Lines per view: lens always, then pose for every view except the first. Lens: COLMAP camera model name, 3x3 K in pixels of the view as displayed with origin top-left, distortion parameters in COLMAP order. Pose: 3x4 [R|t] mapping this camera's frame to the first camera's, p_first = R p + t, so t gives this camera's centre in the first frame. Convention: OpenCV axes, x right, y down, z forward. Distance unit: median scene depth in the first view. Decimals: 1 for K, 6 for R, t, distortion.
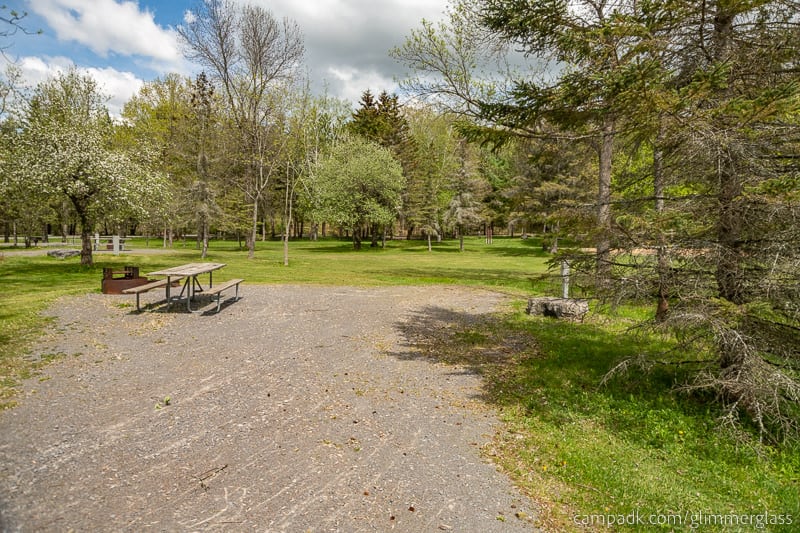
lens RADIAL K [[517.7, 0, 395.4], [0, 517.7, 266.4], [0, 0, 1]] dist [-0.000666, 0.009224]
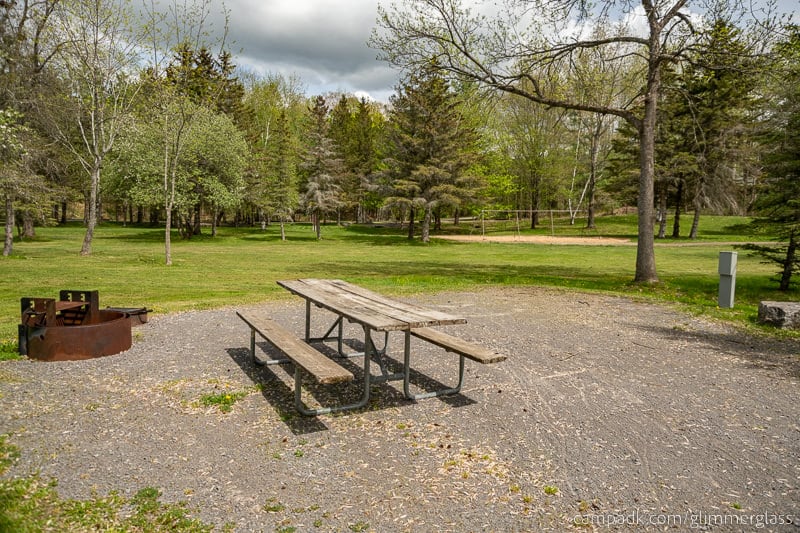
lens RADIAL K [[517.7, 0, 404.1], [0, 517.7, 273.2], [0, 0, 1]] dist [-0.000666, 0.009224]
pose [[0.906322, -0.039822, 0.420707, -0.123621], [0.023048, 0.998726, 0.044882, -0.008292], [-0.421959, -0.030982, 0.906086, 0.131143]]
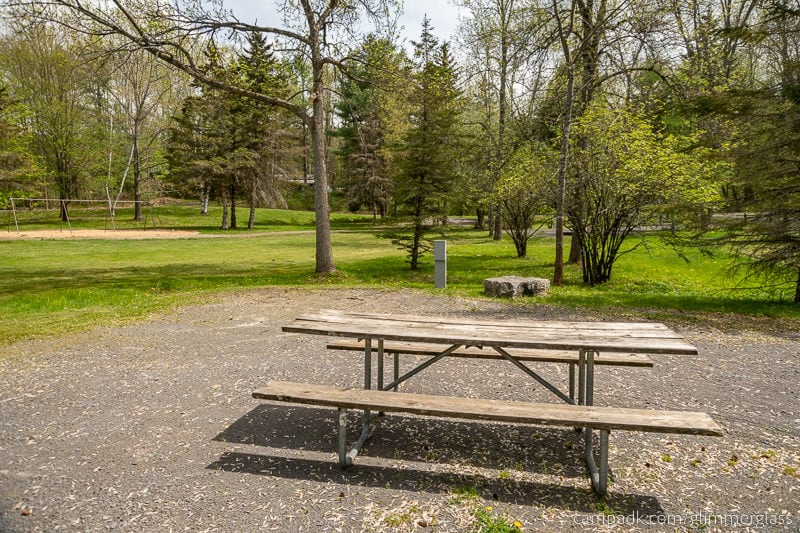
lens RADIAL K [[517.7, 0, 404.9], [0, 517.7, 271.6], [0, 0, 1]] dist [-0.000666, 0.009224]
pose [[0.246246, -0.108313, 0.963136, -0.168397], [0.057312, 0.993624, 0.097089, -0.015731], [-0.967511, 0.031291, 0.250884, 0.226978]]
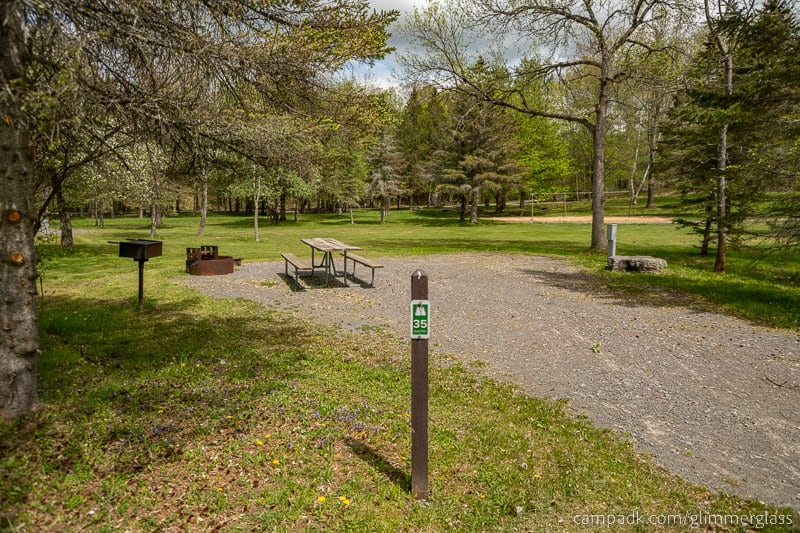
lens RADIAL K [[517.7, 0, 403.3], [0, 517.7, 261.1], [0, 0, 1]] dist [-0.000666, 0.009224]
pose [[0.962032, -0.048147, 0.268656, -0.118932], [0.036735, 0.998203, 0.047346, -0.000836], [-0.270453, -0.035679, 0.962072, -0.004359]]
